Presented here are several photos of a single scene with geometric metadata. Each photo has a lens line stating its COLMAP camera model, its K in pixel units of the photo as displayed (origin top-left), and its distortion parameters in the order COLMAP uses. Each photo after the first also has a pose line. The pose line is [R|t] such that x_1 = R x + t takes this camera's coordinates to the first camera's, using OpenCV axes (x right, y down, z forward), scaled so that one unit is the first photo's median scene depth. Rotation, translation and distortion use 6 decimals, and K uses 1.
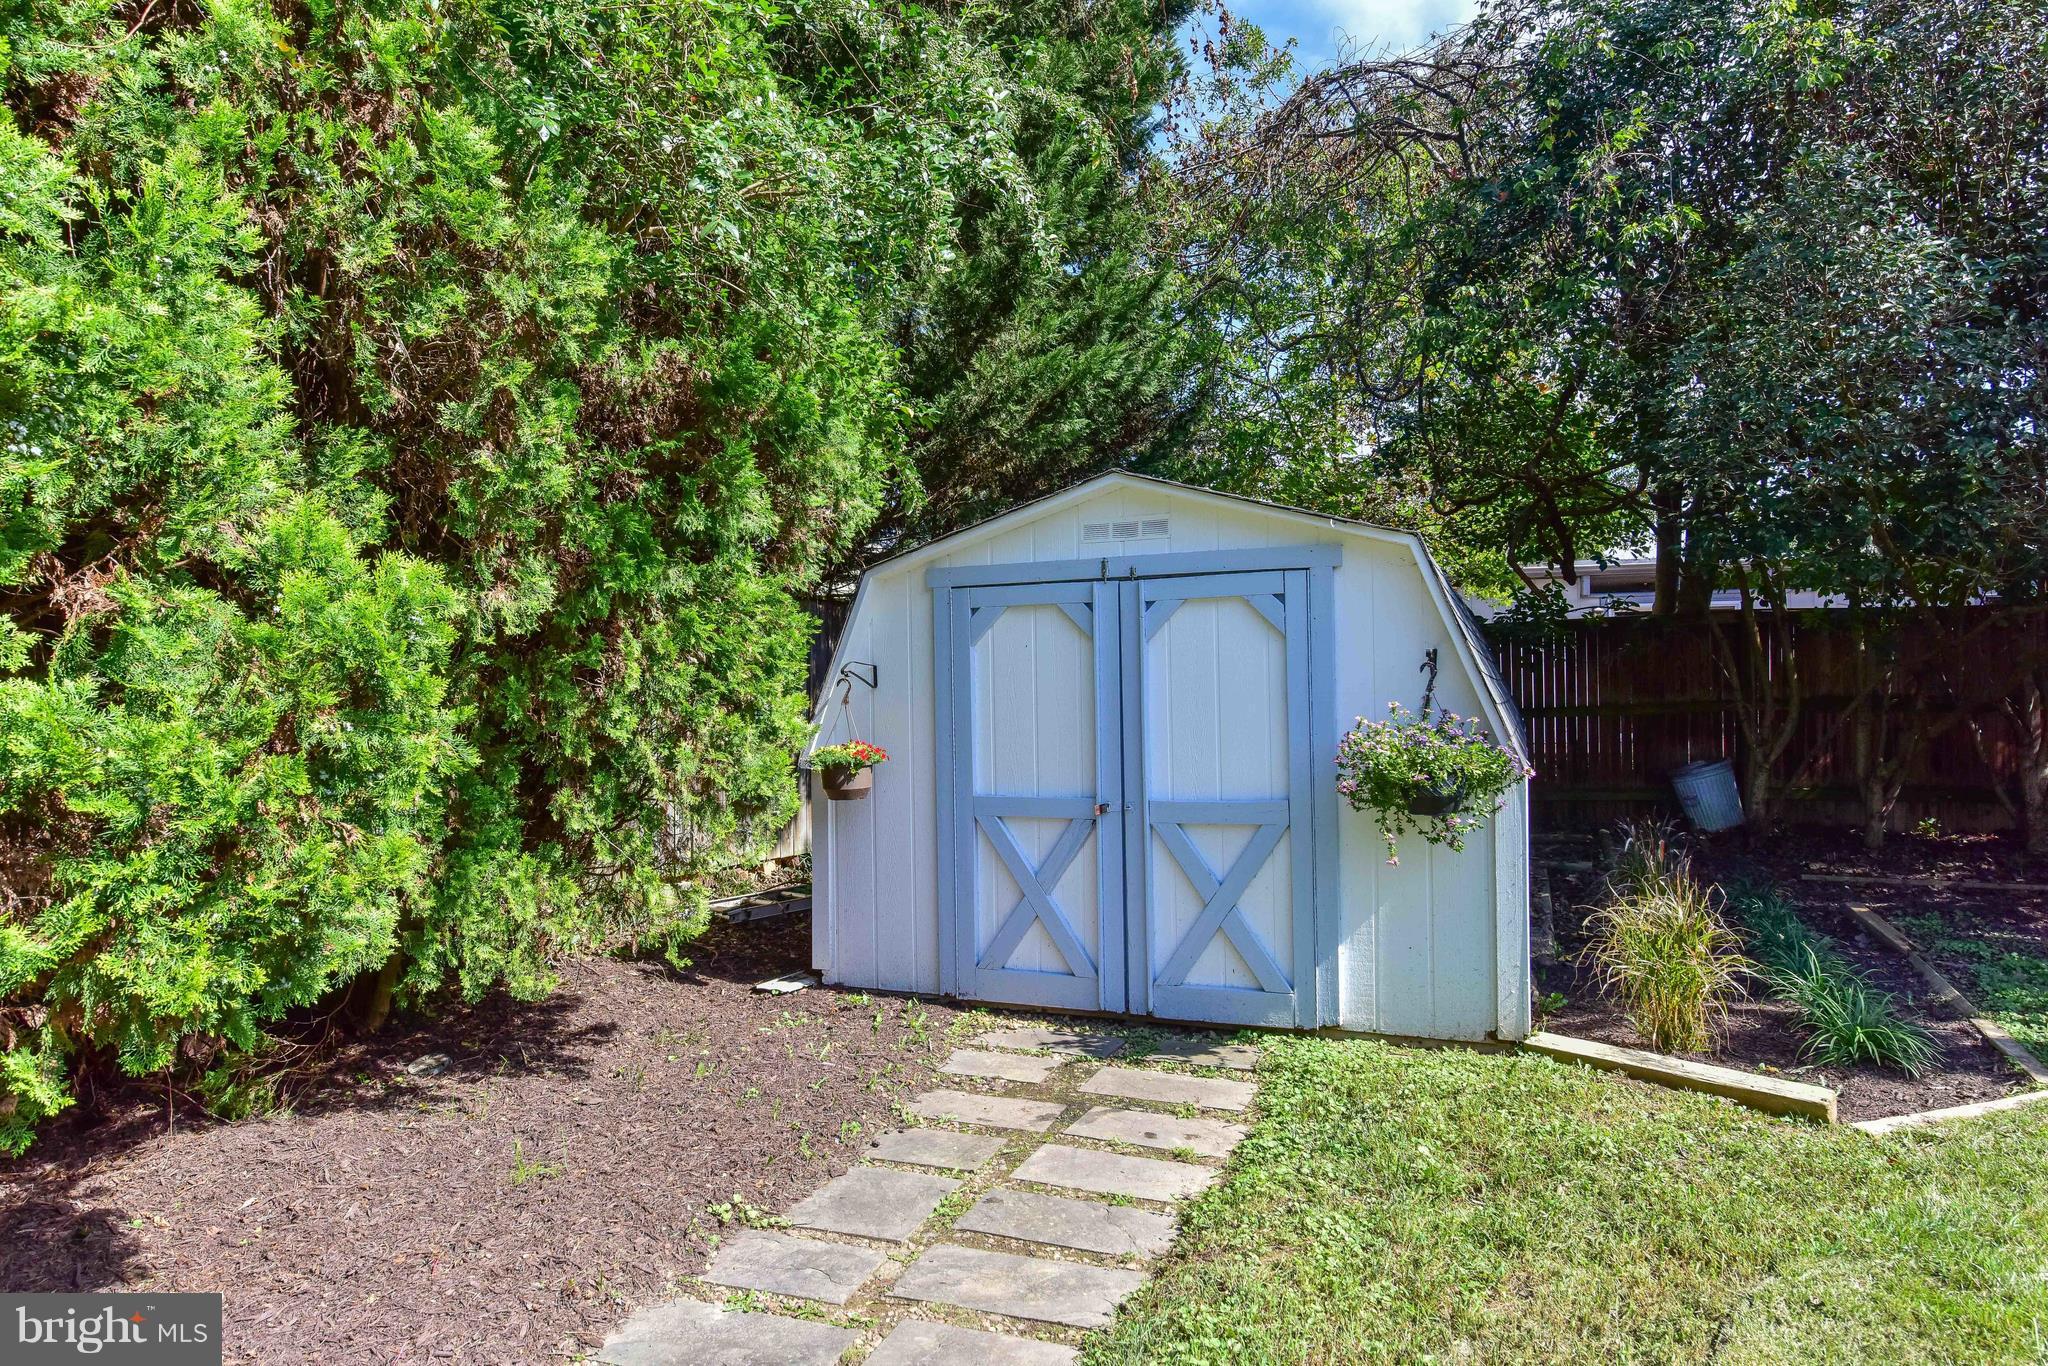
lens RADIAL K [[949.6, 0, 1016.7], [0, 949.6, 681.3], [0, 0, 1]] dist [0.001646, -0.000163]
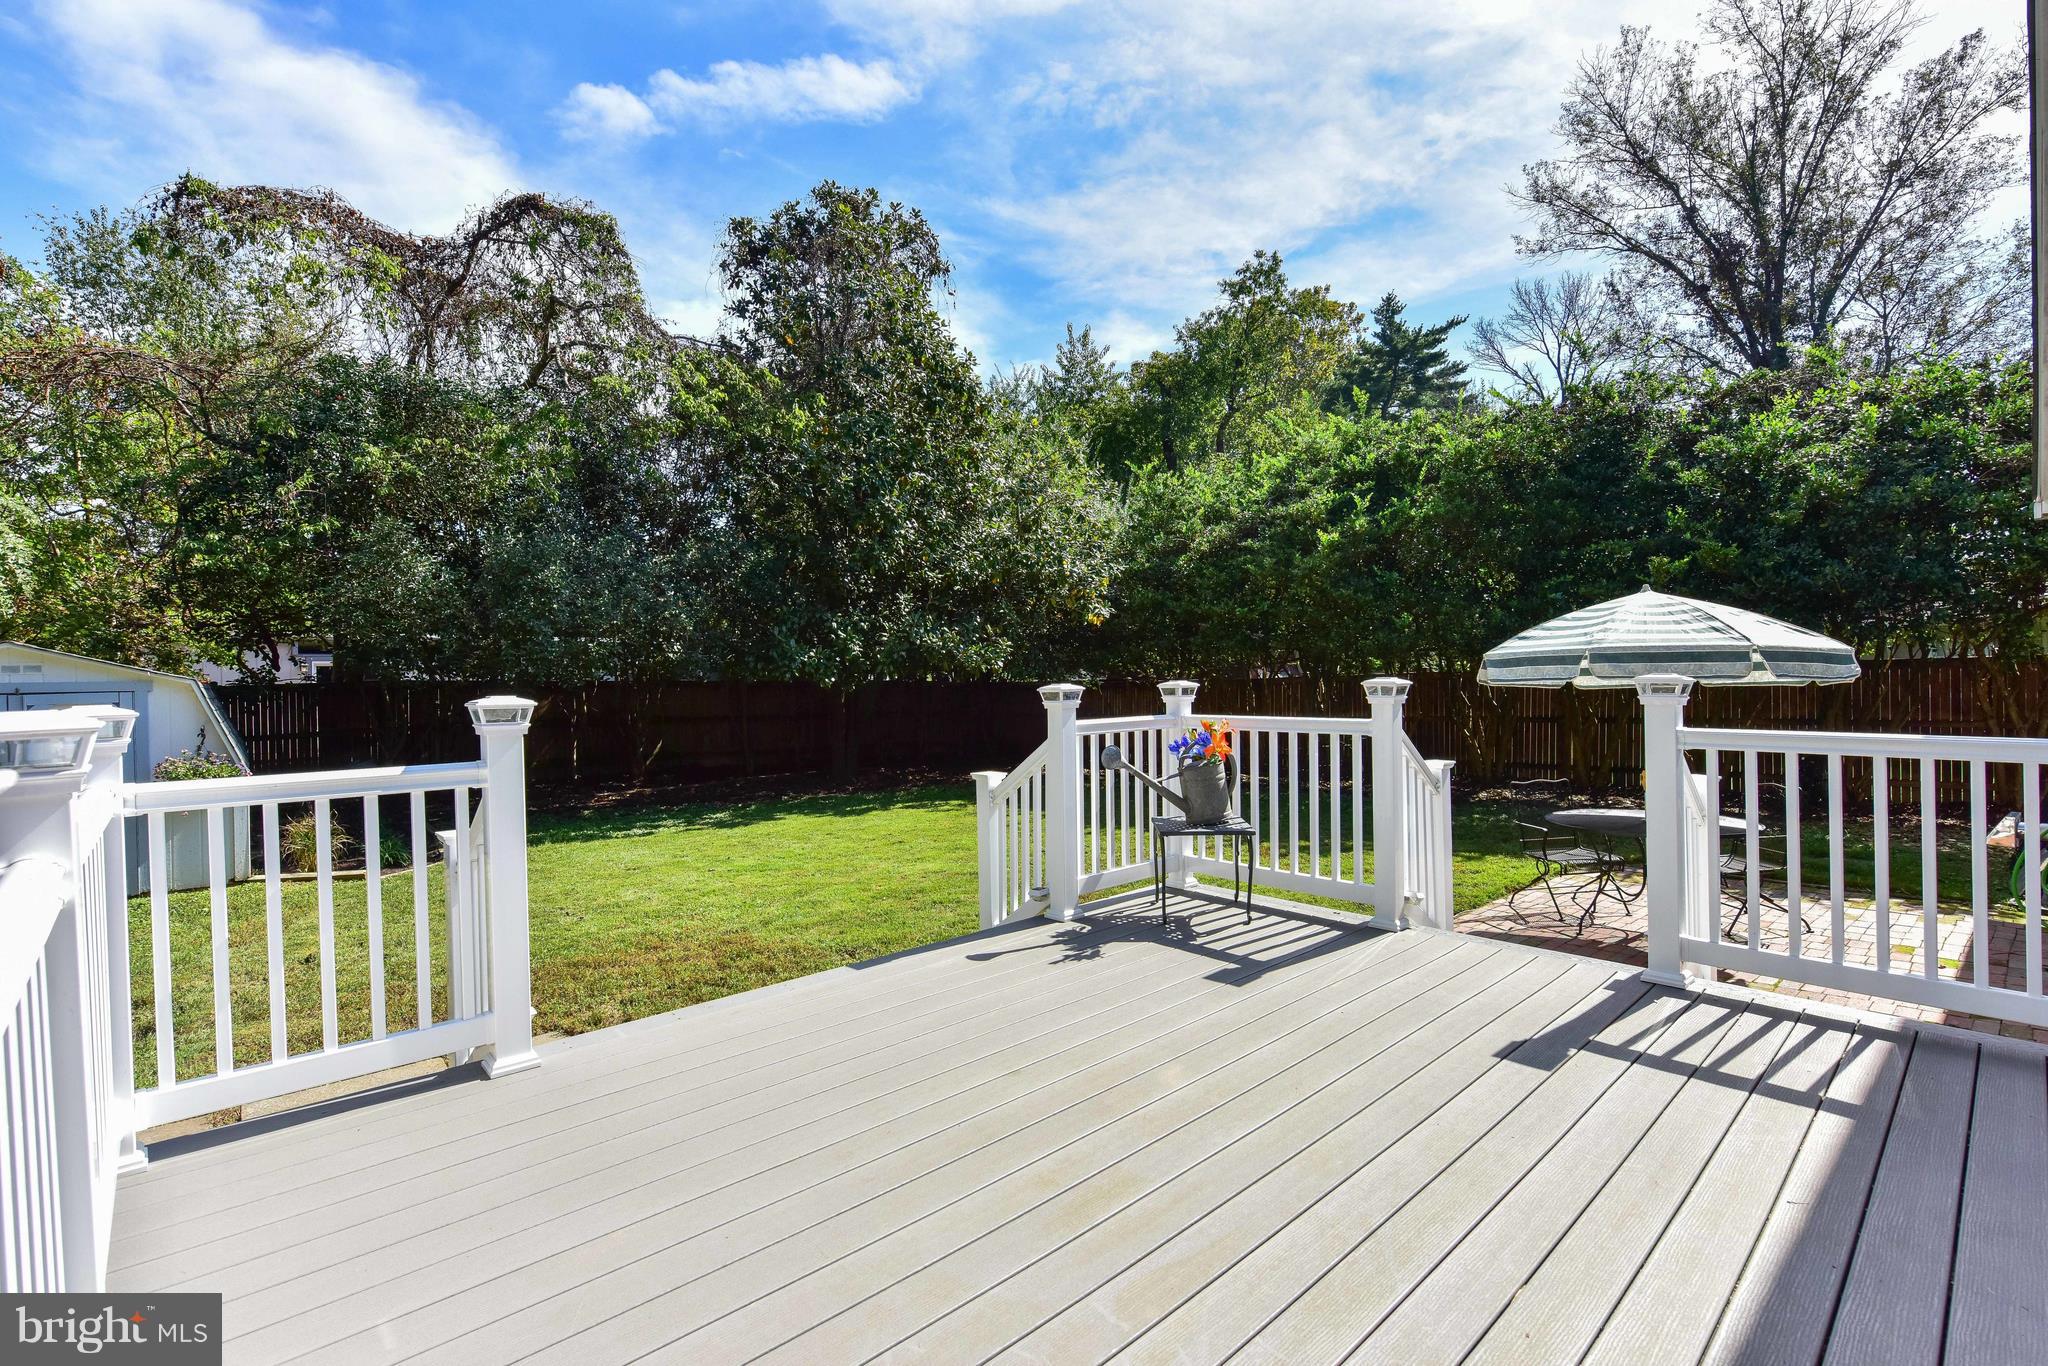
lens RADIAL K [[949.6, 0, 1016.7], [0, 949.6, 681.3], [0, 0, 1]] dist [0.001646, -0.000163]
pose [[0.385915, 0.007734, 0.922502, -0.562335], [-0.006615, 0.999962, -0.005616, -0.090272], [-0.922511, -0.003935, 0.385951, -1.034700]]
